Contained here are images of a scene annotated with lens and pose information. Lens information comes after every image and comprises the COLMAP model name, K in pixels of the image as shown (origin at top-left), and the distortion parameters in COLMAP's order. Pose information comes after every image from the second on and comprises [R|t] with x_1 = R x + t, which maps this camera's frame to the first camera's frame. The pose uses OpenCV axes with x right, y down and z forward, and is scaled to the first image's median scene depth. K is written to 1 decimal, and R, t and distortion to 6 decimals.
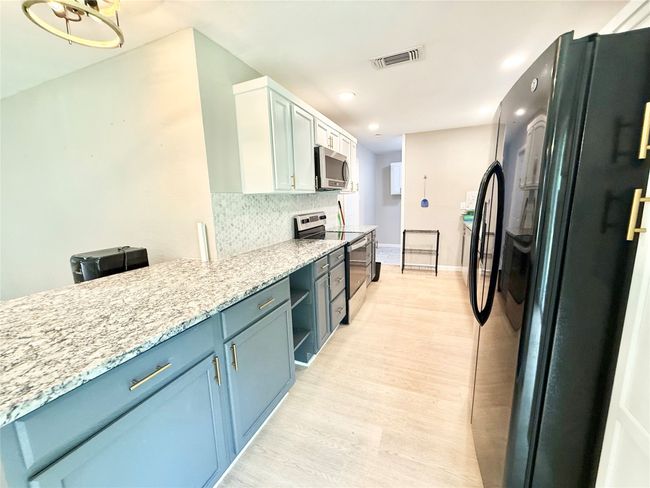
lens RADIAL K [[257.1, 0, 325.8], [0, 257.1, 242.6], [0, 0, 1]] dist [0.002070, -0.000059]
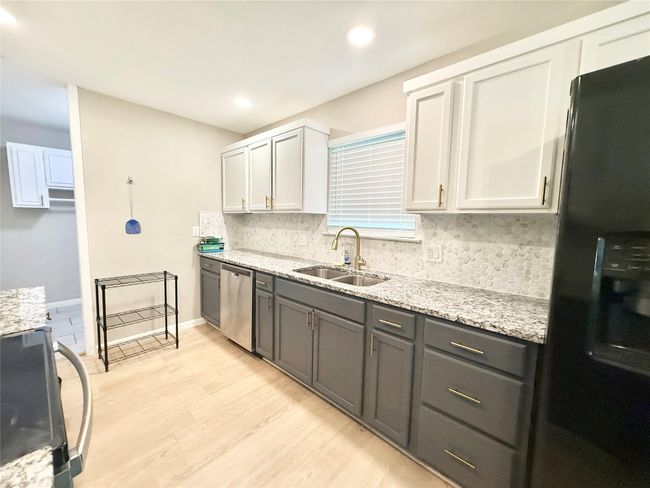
lens RADIAL K [[257.1, 0, 322.2], [0, 257.1, 242.3], [0, 0, 1]] dist [0.002070, -0.000059]
pose [[0.339788, -0.043117, 0.939513, -0.016971], [0.128097, 0.991761, -0.000813, -0.166227], [-0.931738, 0.120625, 0.342512, 1.074309]]
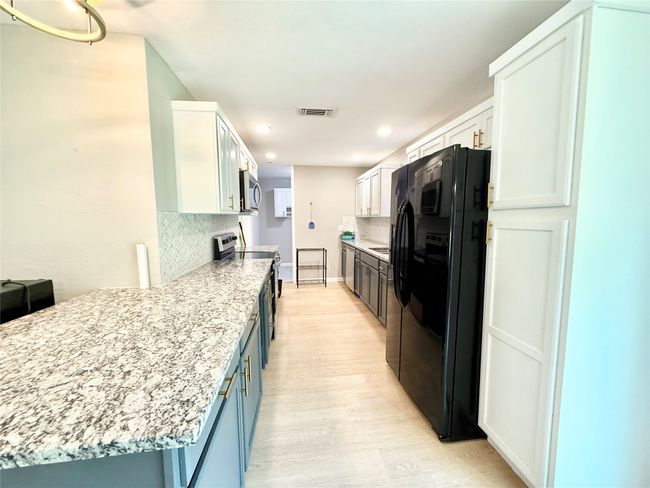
lens RADIAL K [[257.1, 0, 323.4], [0, 257.1, 242.9], [0, 0, 1]] dist [0.002070, -0.000059]
pose [[0.865945, -0.020390, 0.499724, -0.385836], [0.061378, 0.995949, -0.065721, 0.014655], [-0.496359, 0.087583, 0.863688, -0.063469]]
